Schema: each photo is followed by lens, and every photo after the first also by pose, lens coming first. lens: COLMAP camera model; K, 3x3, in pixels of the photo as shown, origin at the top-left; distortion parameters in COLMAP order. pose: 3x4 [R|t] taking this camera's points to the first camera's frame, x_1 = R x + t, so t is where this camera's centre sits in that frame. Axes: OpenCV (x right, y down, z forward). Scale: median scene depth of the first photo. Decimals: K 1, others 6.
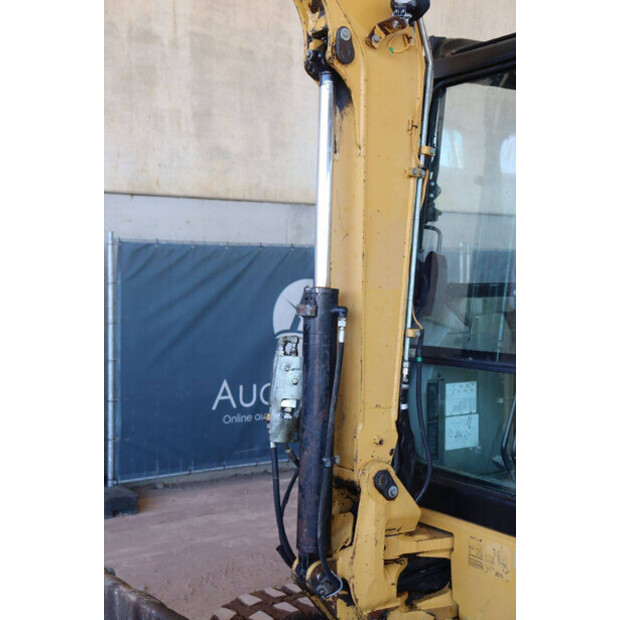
lens RADIAL K [[916.3, 0, 310.0], [0, 916.3, 310.0], [0, 0, 1]] dist [0.085947, 0.109586]
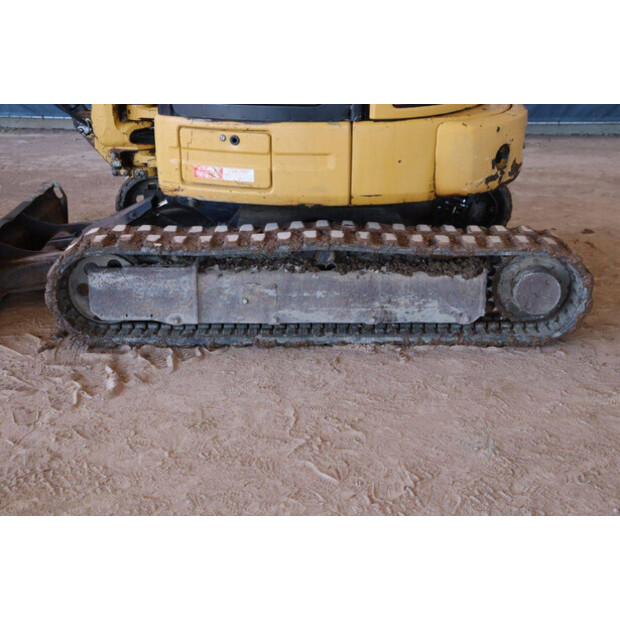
lens RADIAL K [[931.8, 0, 310.0], [0, 931.8, 310.0], [0, 0, 1]] dist [0.110577, 0.006172]
pose [[0.810638, 0.203153, -0.549176, 0.523633], [-0.023374, 0.948365, 0.316319, 0.028995], [0.585080, -0.243584, 0.773530, -0.047342]]
